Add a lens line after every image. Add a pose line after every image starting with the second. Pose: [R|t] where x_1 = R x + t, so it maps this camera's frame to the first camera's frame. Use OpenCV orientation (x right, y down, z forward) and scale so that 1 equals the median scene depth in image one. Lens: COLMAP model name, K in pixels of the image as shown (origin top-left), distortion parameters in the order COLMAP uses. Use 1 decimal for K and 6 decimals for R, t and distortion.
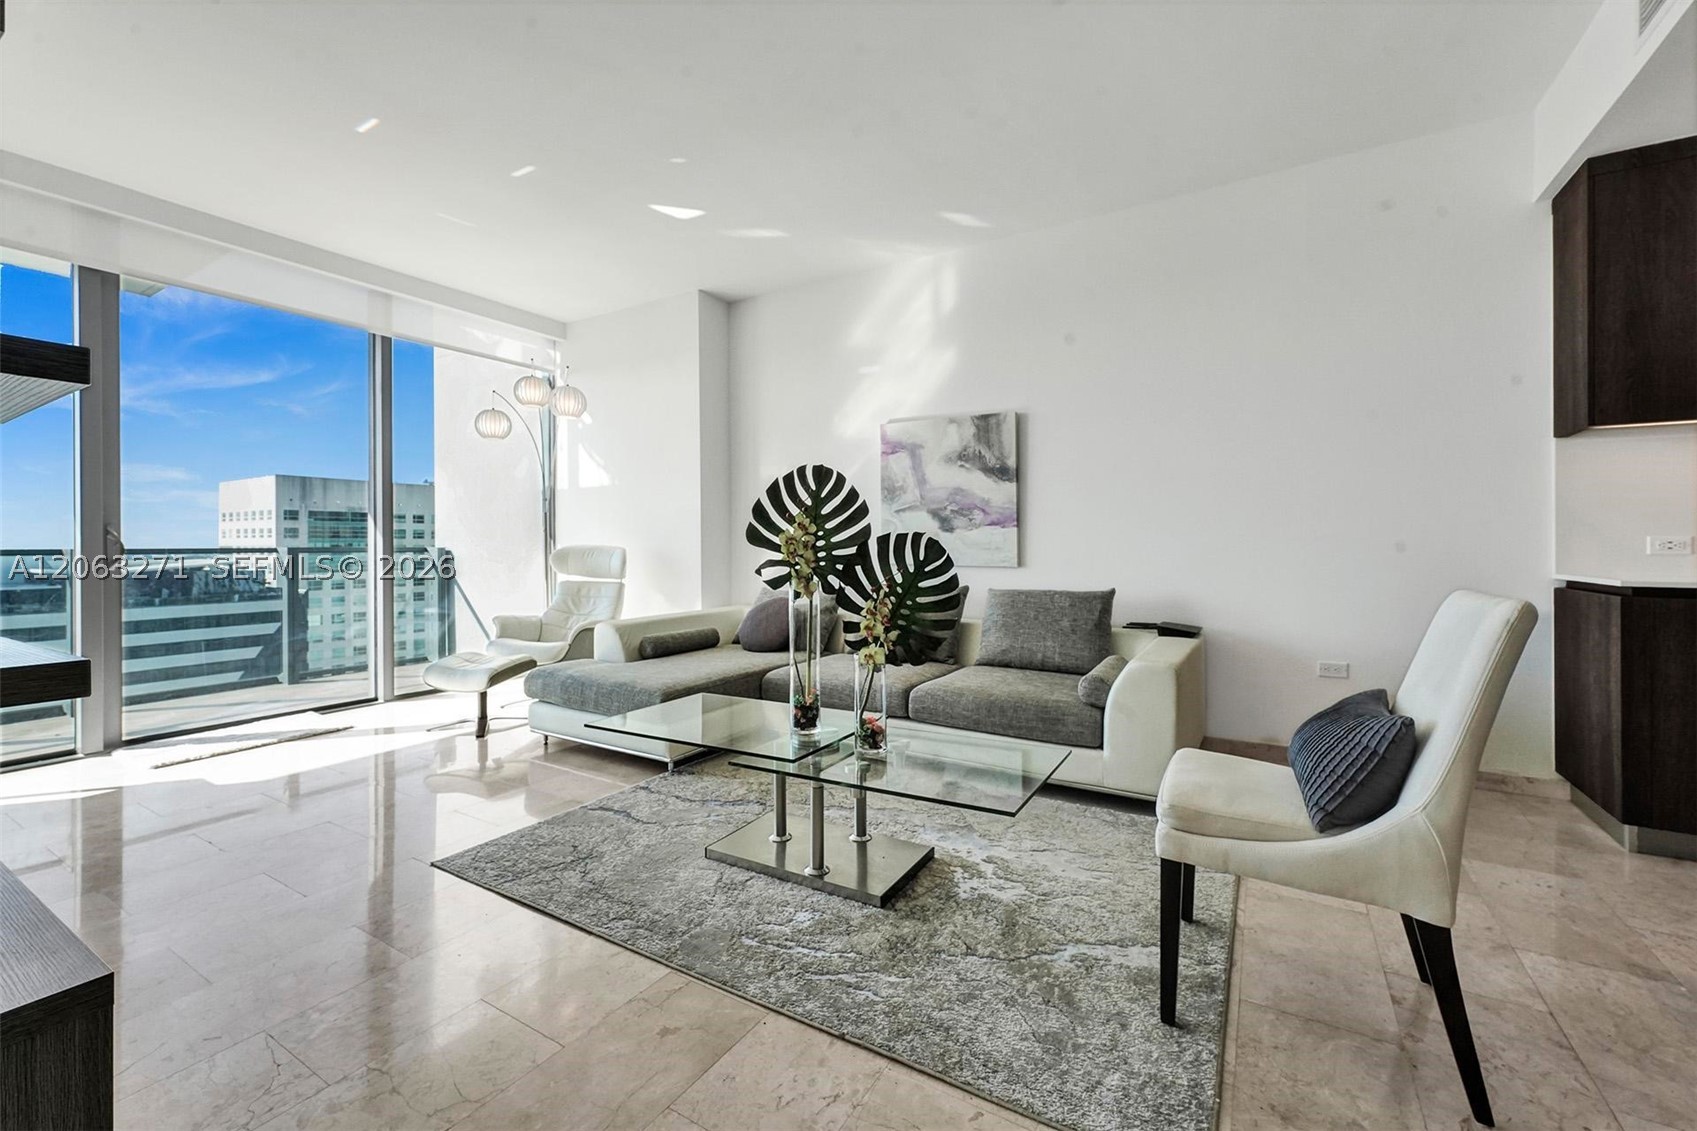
lens RADIAL K [[688.2, 0, 847.3], [0, 688.2, 551.0], [0, 0, 1]] dist [-0.000454, -0.000094]
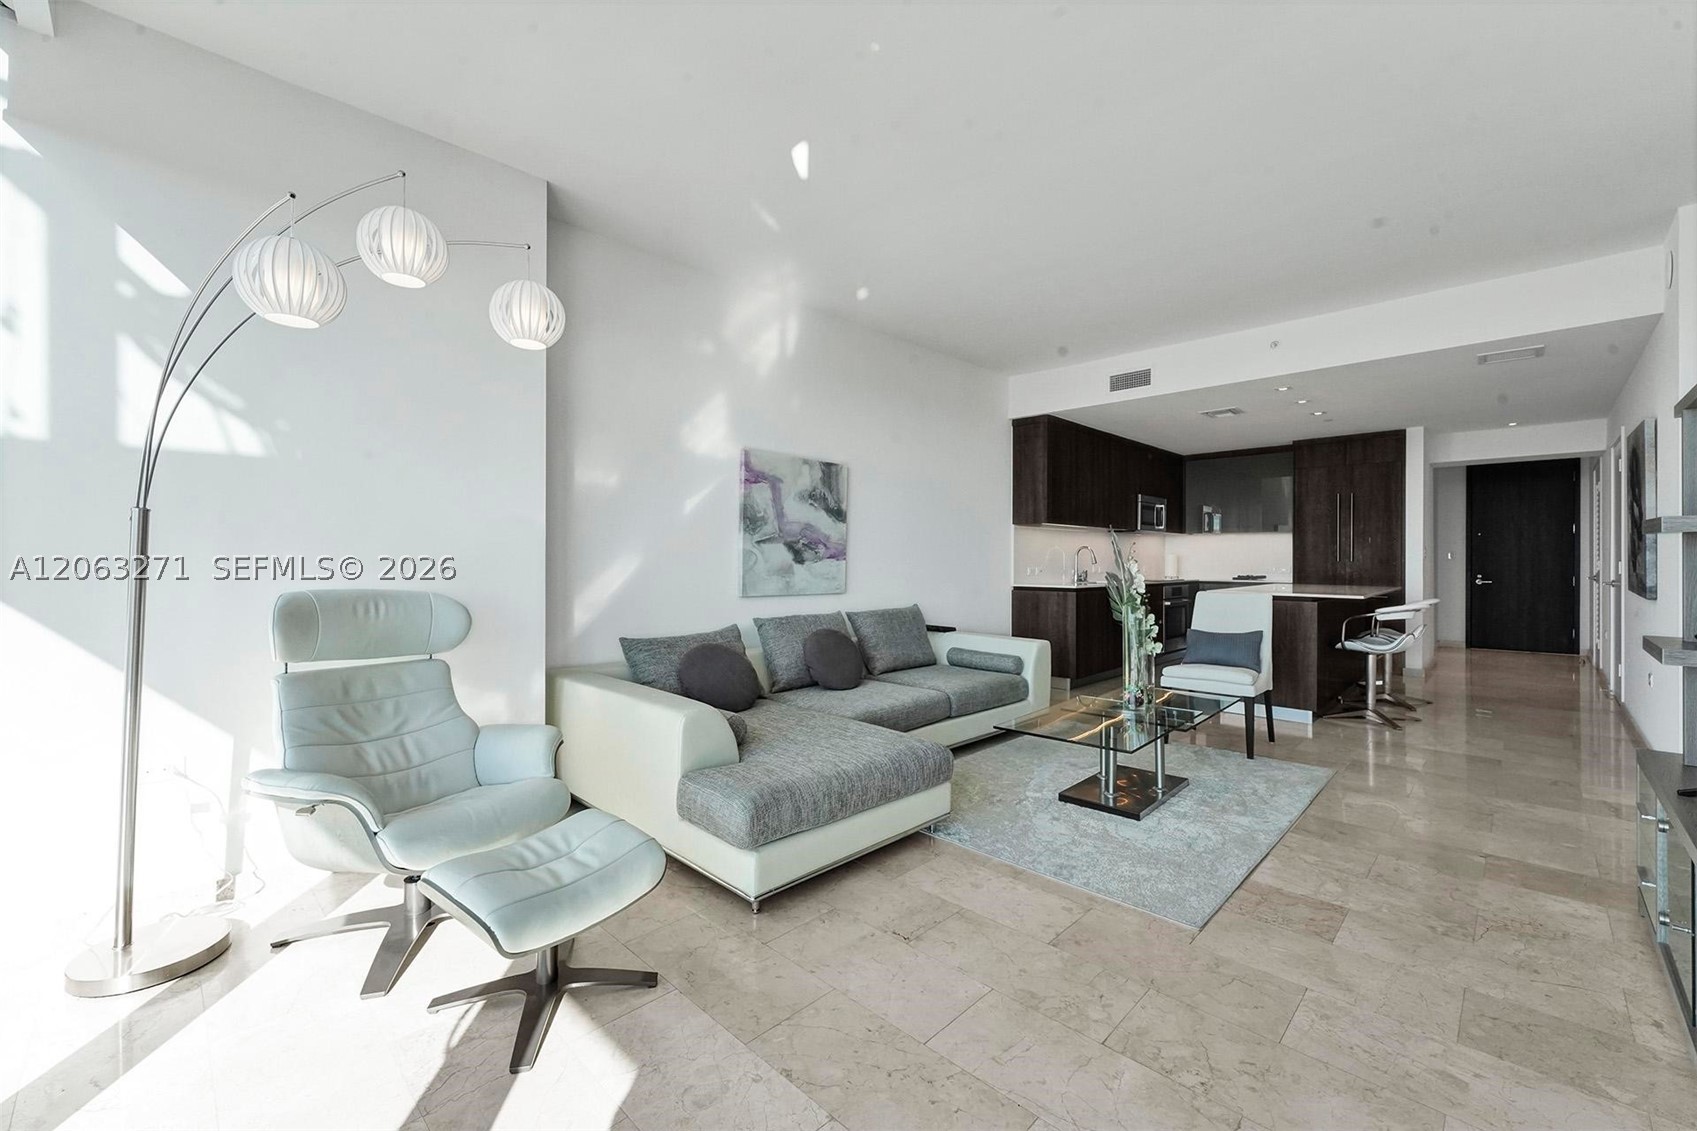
lens RADIAL K [[688.2, 0, 846.0], [0, 688.2, 559.5], [0, 0, 1]] dist [-0.000454, -0.000094]
pose [[0.236930, -0.001180, 0.971526, -0.912503], [0.002736, 0.999996, 0.000547, -0.035115], [-0.971523, 0.002529, 0.236932, 0.689843]]
